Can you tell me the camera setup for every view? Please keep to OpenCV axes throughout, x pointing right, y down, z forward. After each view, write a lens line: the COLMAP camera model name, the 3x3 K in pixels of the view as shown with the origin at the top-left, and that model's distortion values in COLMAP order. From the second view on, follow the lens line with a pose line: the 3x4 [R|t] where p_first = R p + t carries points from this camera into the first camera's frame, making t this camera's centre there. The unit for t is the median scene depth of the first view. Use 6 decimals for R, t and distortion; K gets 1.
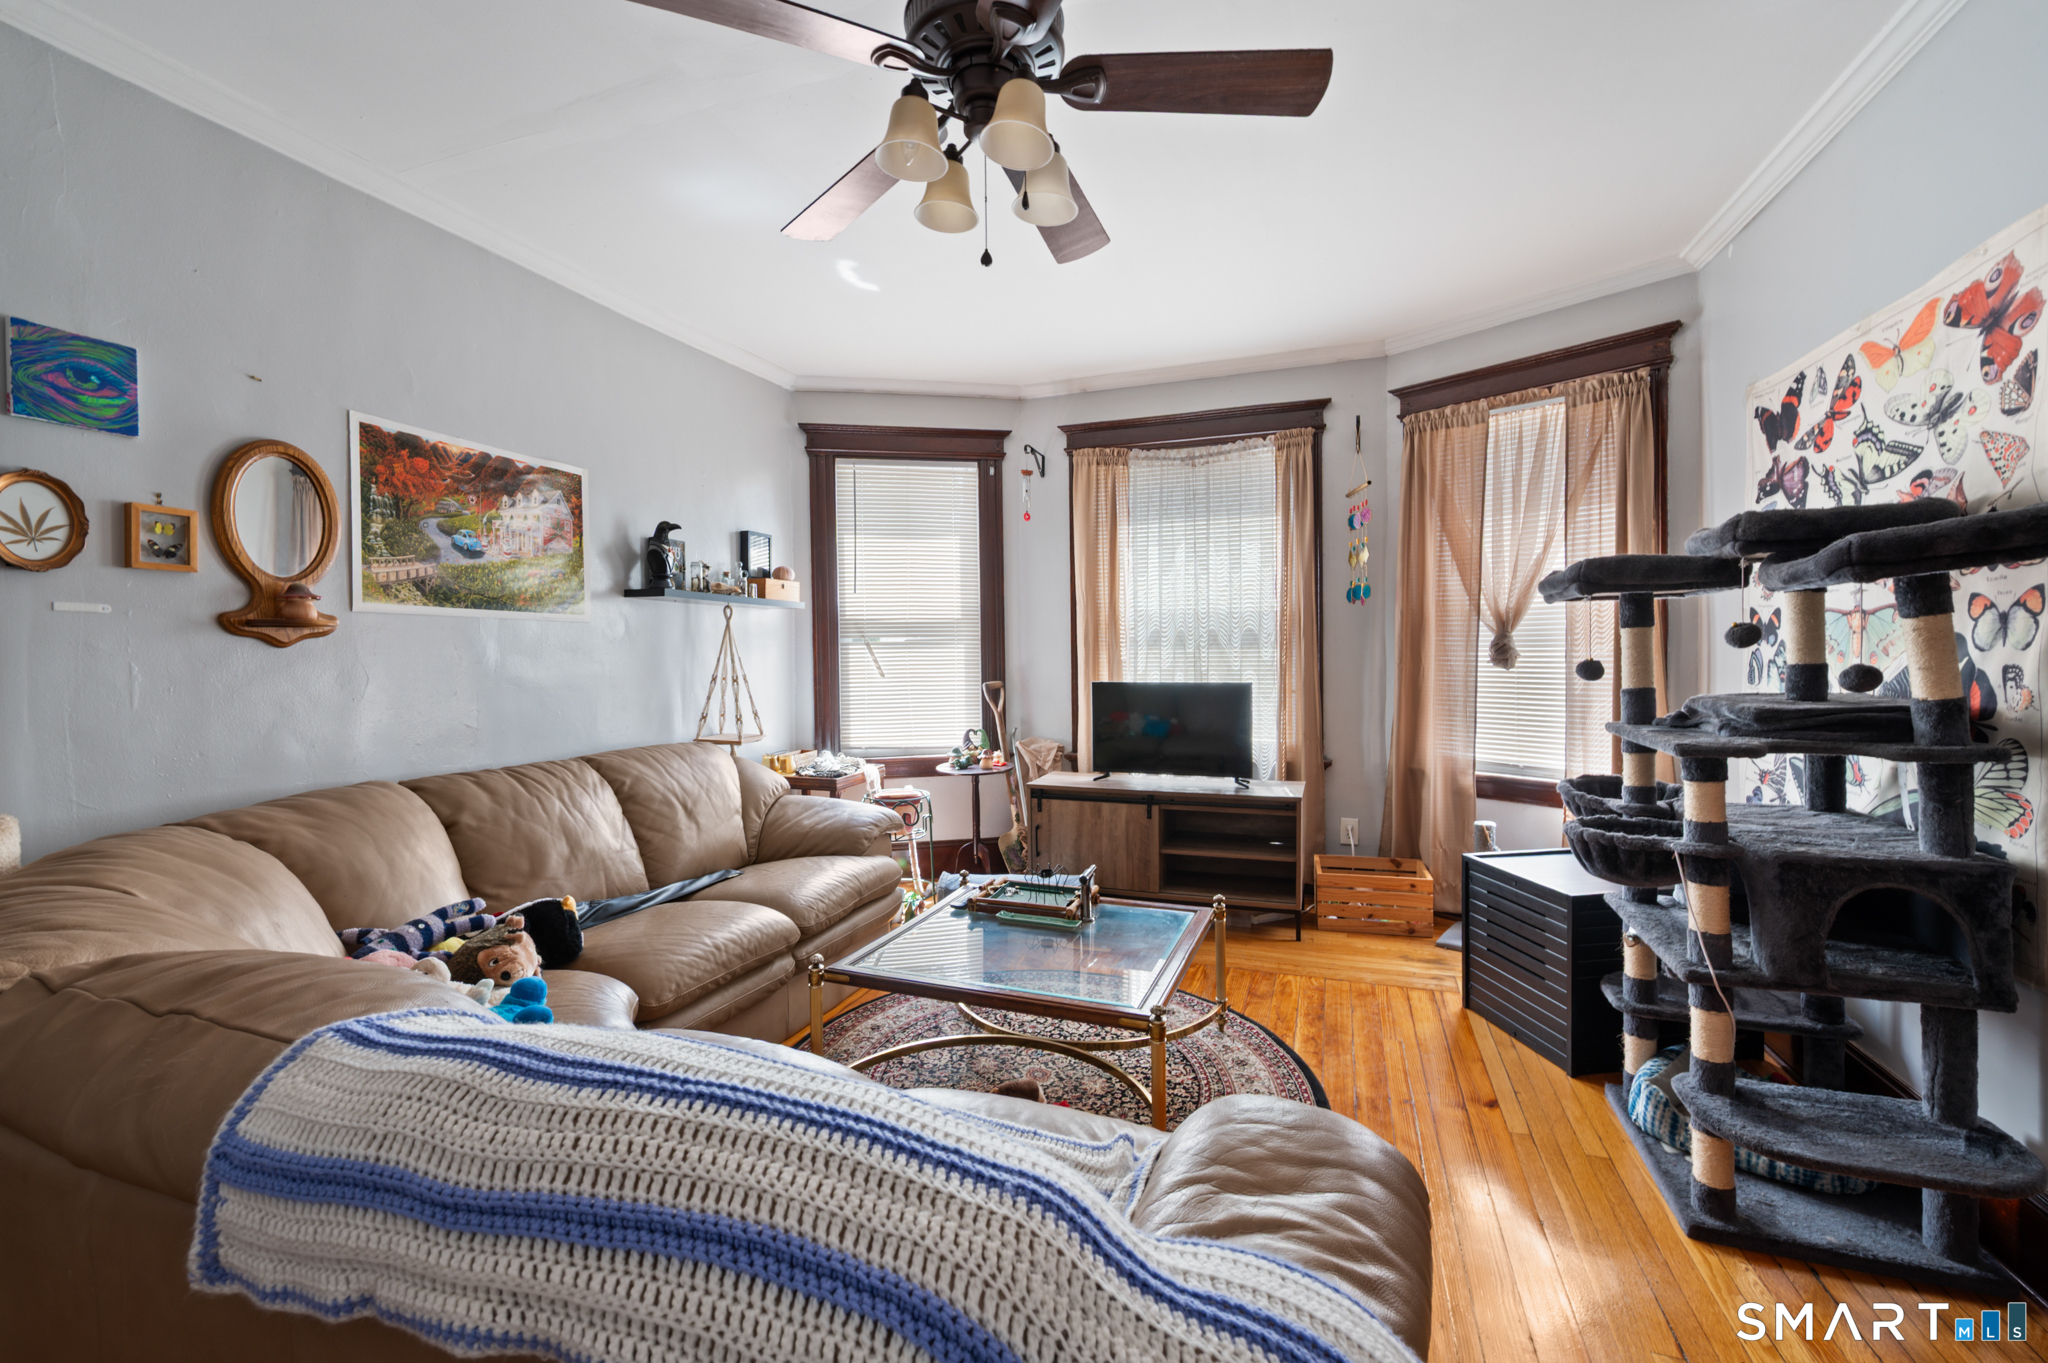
lens RADIAL K [[833.0, 0, 1025.7], [0, 833.0, 668.5], [0, 0, 1]] dist [-0.000426, 0.000065]
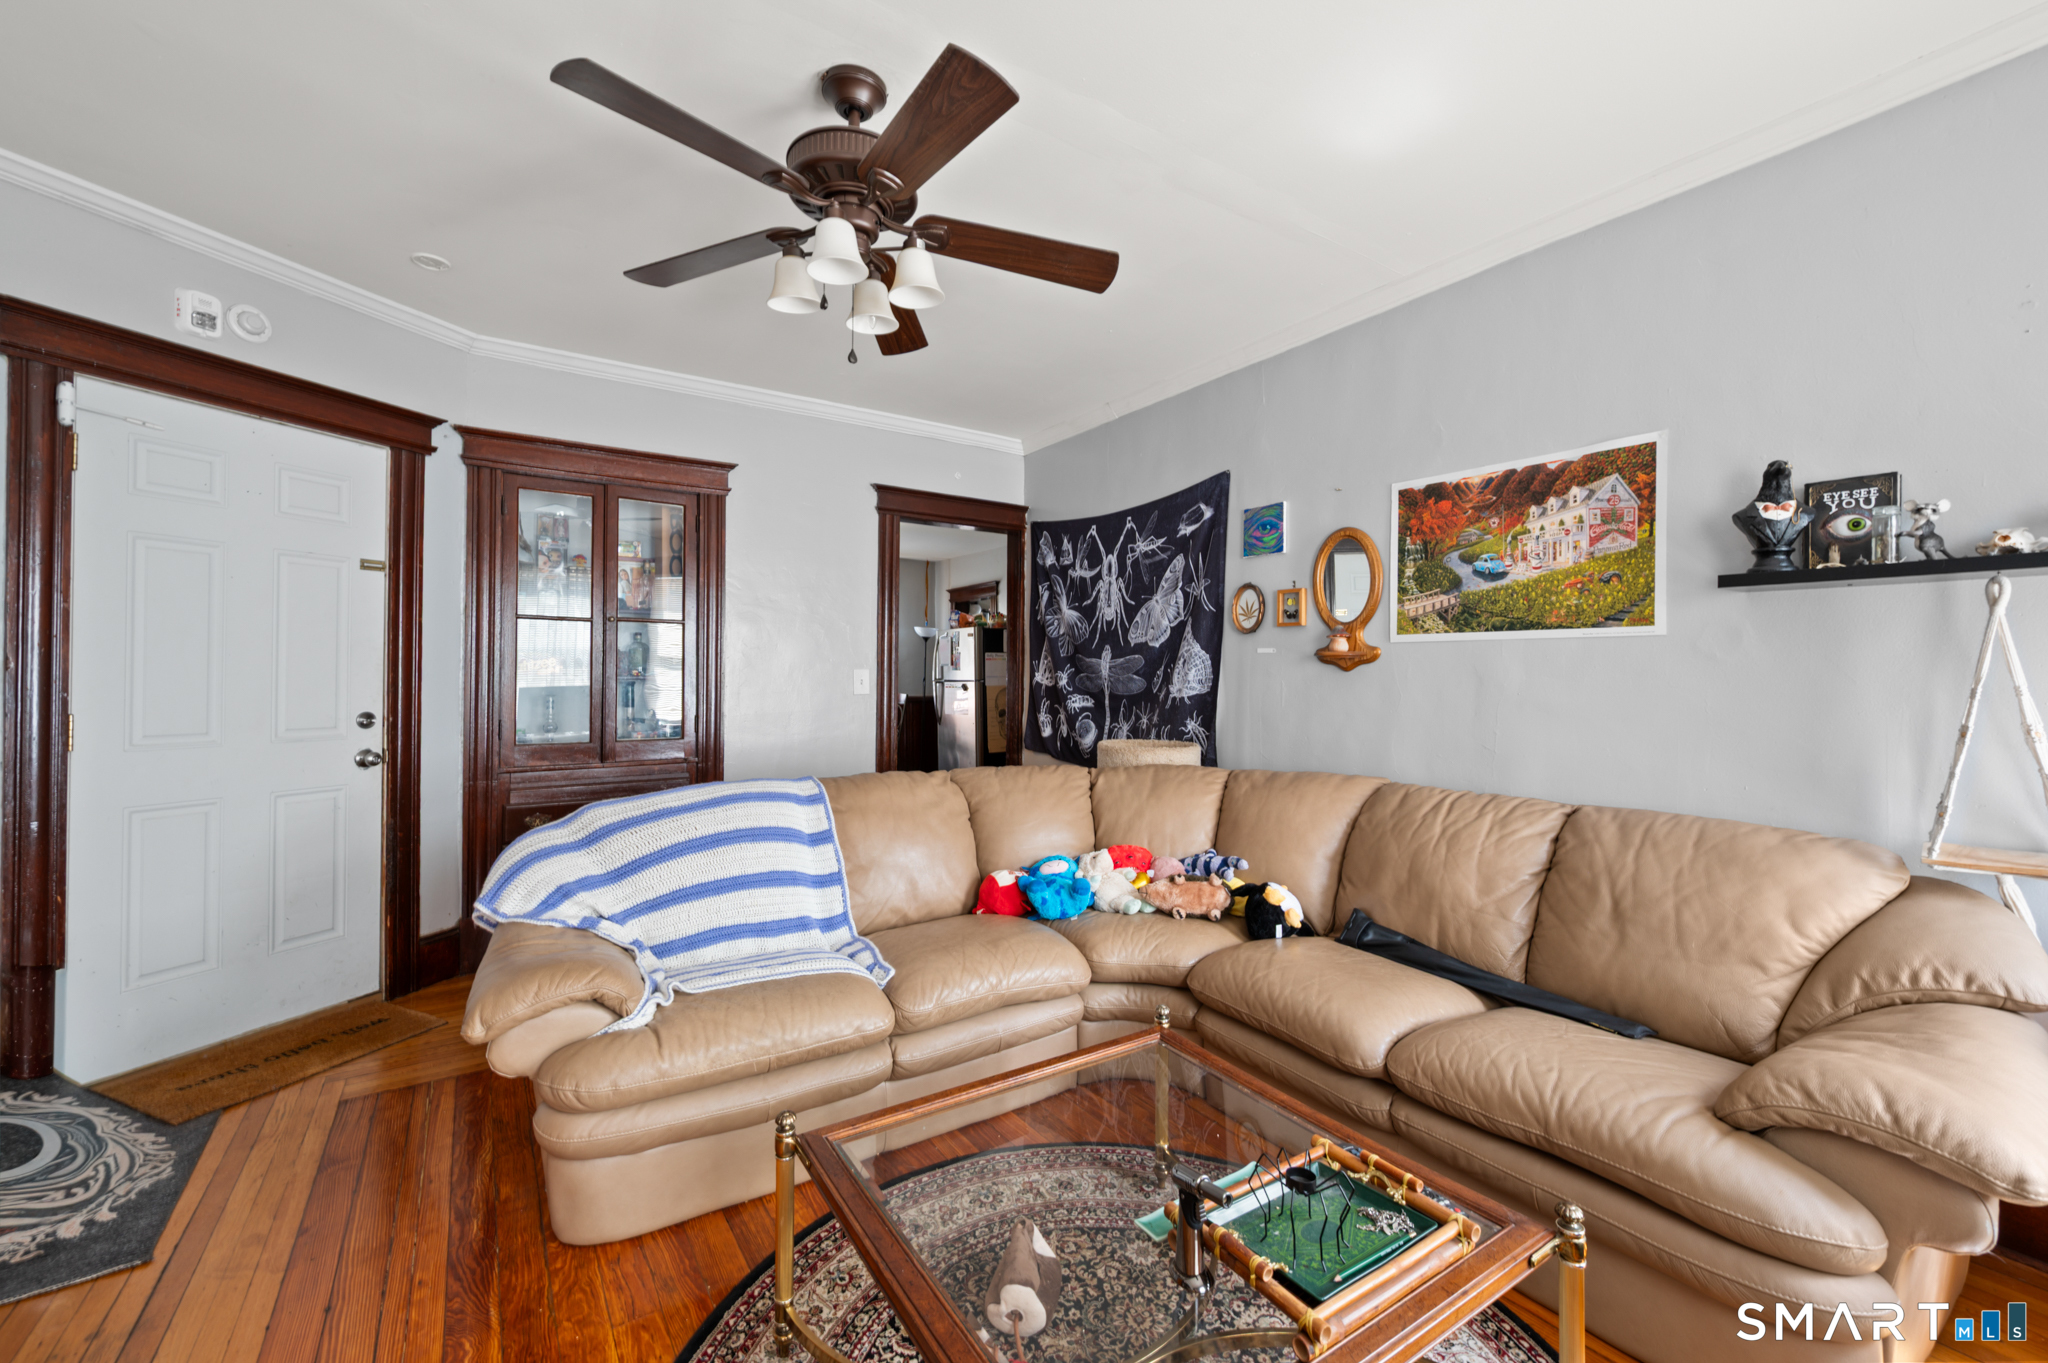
lens RADIAL K [[833.0, 0, 1022.3], [0, 833.0, 676.3], [0, 0, 1]] dist [-0.000426, 0.000065]
pose [[-0.588262, -0.000385, -0.808671, 0.505571], [-0.017643, 0.999768, 0.012358, -0.021356], [0.808478, 0.021537, -0.588132, 1.199124]]
